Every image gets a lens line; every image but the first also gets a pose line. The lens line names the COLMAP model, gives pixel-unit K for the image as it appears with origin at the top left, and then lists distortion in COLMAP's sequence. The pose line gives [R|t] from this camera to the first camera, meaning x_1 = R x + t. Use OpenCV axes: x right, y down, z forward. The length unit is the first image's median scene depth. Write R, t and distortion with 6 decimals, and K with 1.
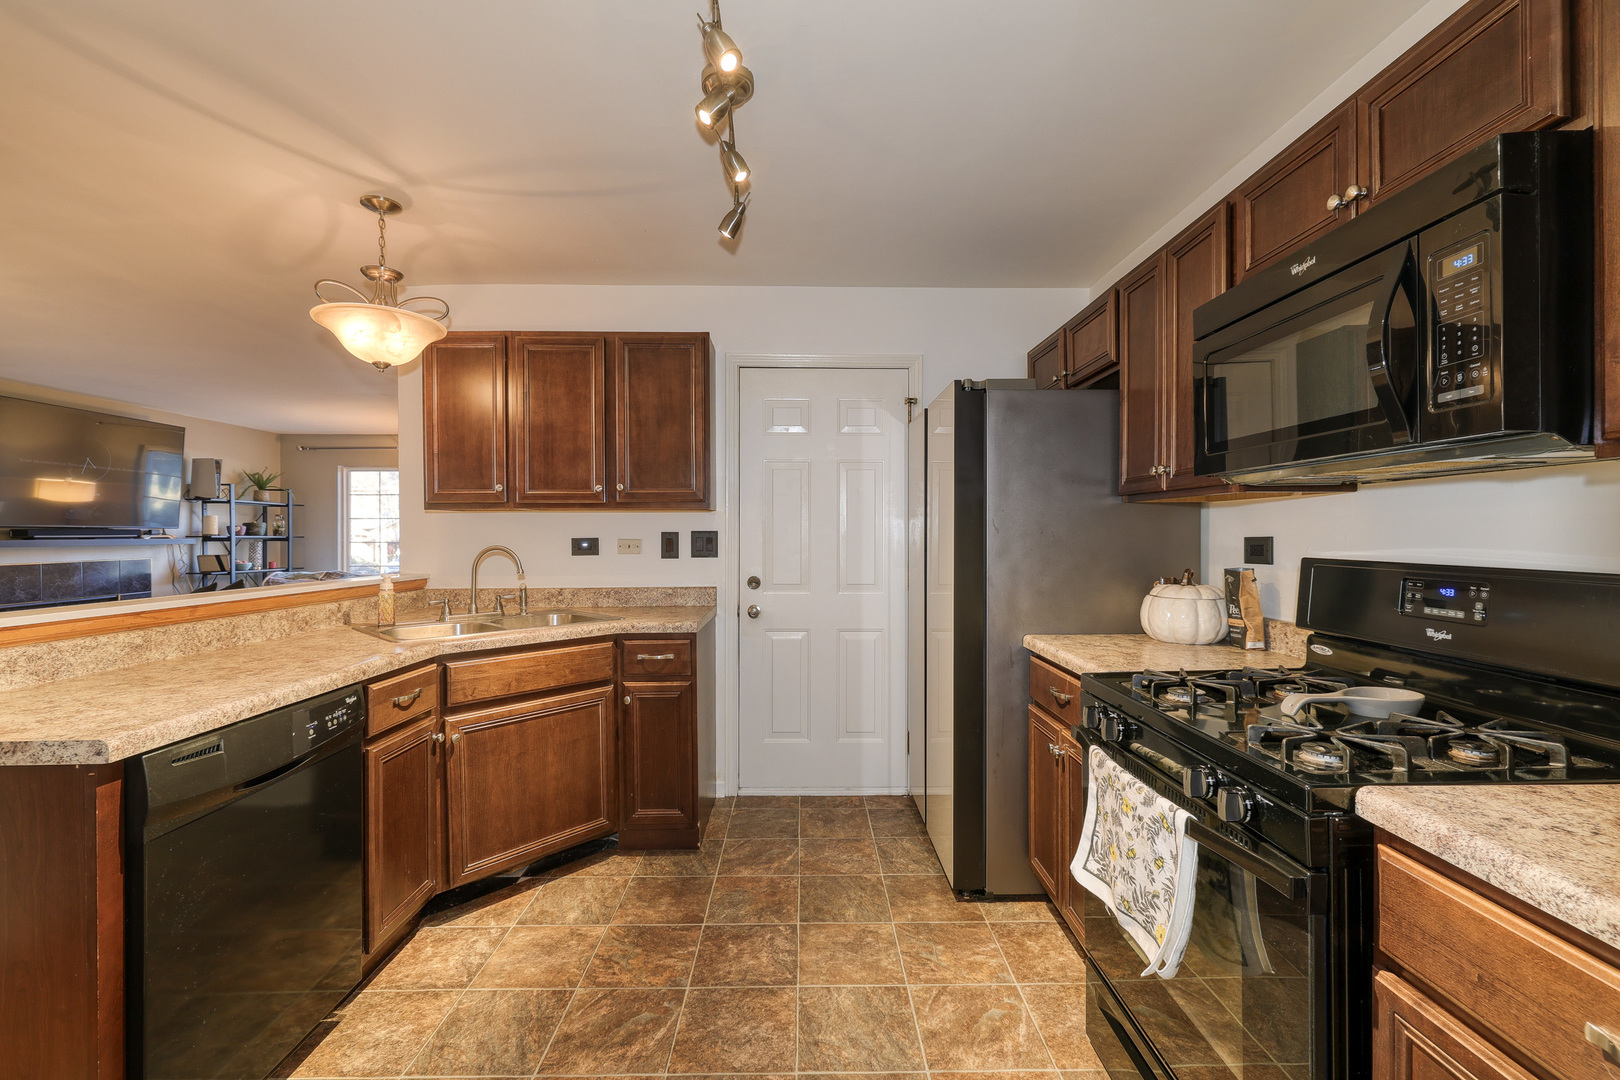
lens RADIAL K [[691.3, 0, 813.6], [0, 691.3, 539.4], [0, 0, 1]] dist [-0.000098, 0.000520]
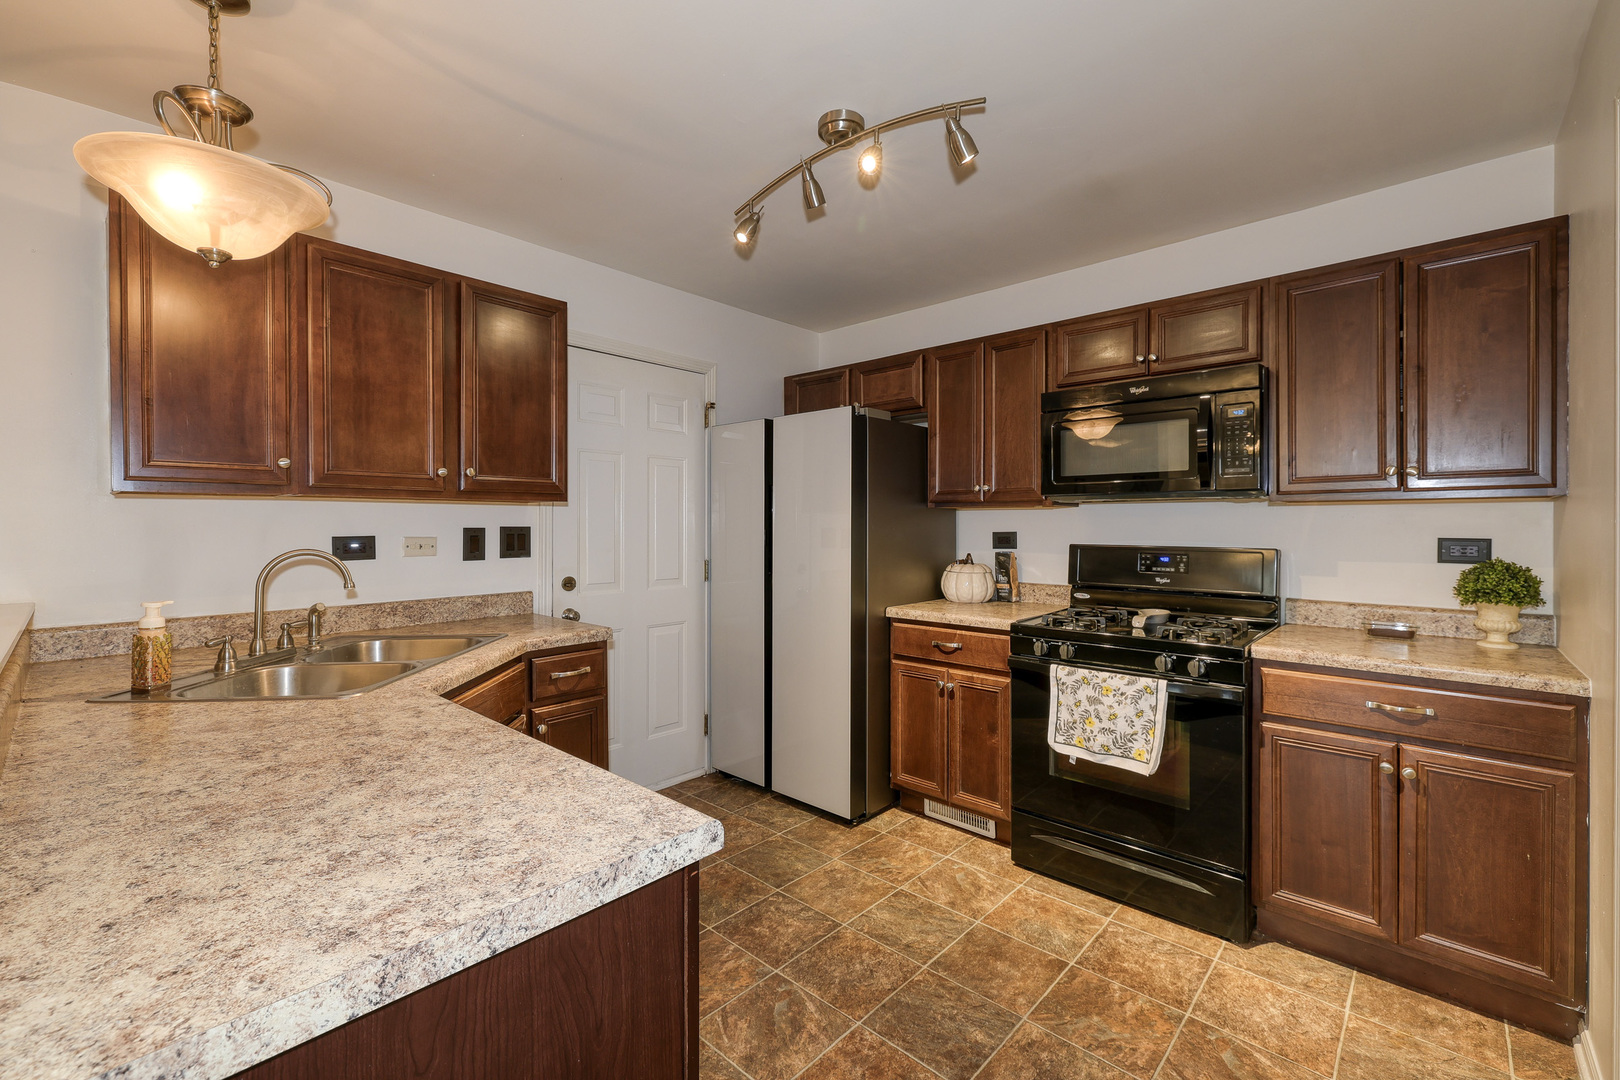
lens RADIAL K [[691.3, 0, 816.3], [0, 691.3, 532.7], [0, 0, 1]] dist [-0.000098, 0.000520]
pose [[0.680571, -0.005303, 0.732663, -0.655064], [0.004804, 0.999985, 0.002776, -0.006831], [-0.732667, 0.001630, 0.680586, 0.183854]]
